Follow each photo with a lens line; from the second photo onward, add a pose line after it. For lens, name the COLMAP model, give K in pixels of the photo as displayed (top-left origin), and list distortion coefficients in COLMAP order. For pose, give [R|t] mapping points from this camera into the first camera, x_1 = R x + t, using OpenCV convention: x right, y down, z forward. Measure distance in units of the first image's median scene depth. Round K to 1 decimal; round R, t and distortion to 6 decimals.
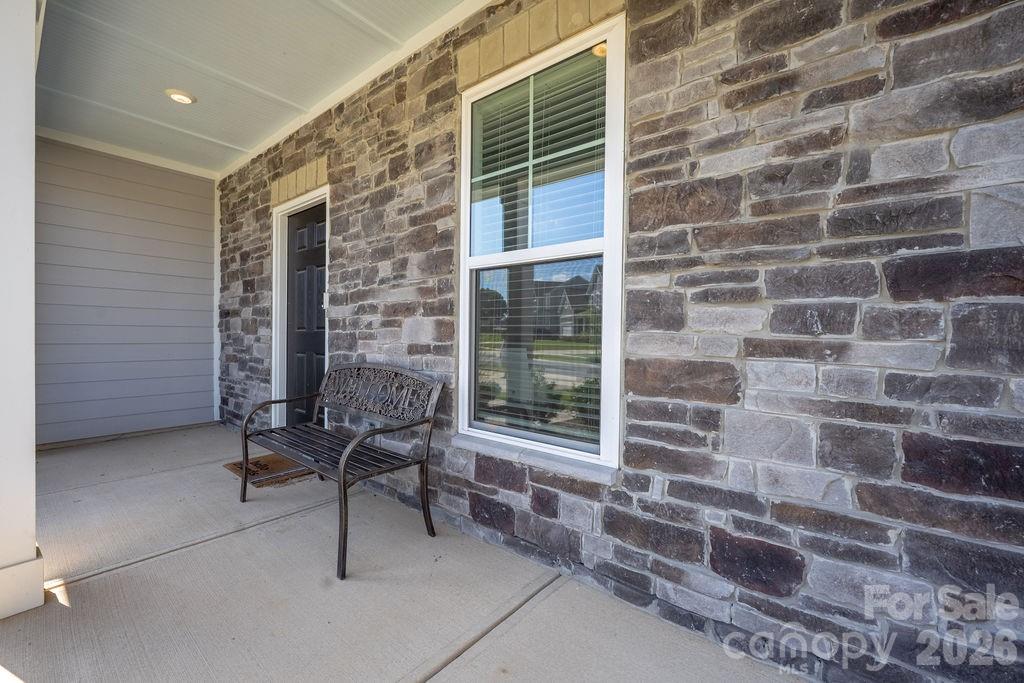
lens RADIAL K [[421.3, 0, 507.9], [0, 421.3, 337.1], [0, 0, 1]] dist [-0.003156, -0.000770]
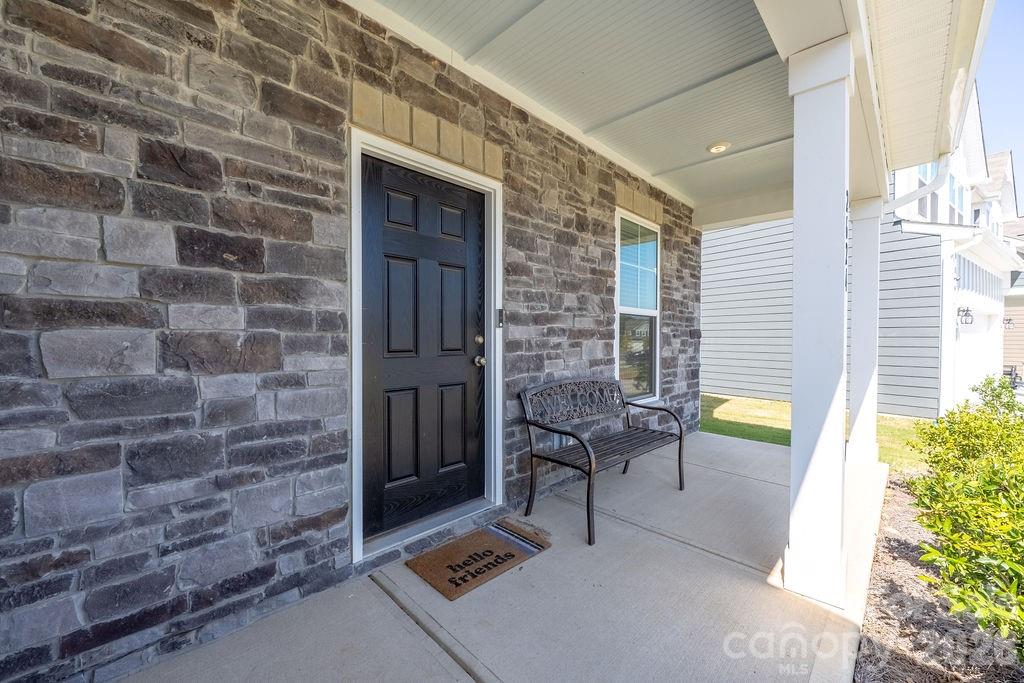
lens RADIAL K [[416.6, 0, 505.1], [0, 416.6, 341.0], [0, 0, 1]] dist [0.001156, 0.000081]
pose [[0.087699, -0.018520, 0.995975, -1.563554], [0.005020, 0.999823, 0.018150, -0.067888], [-0.996134, 0.003408, 0.087777, 1.123402]]
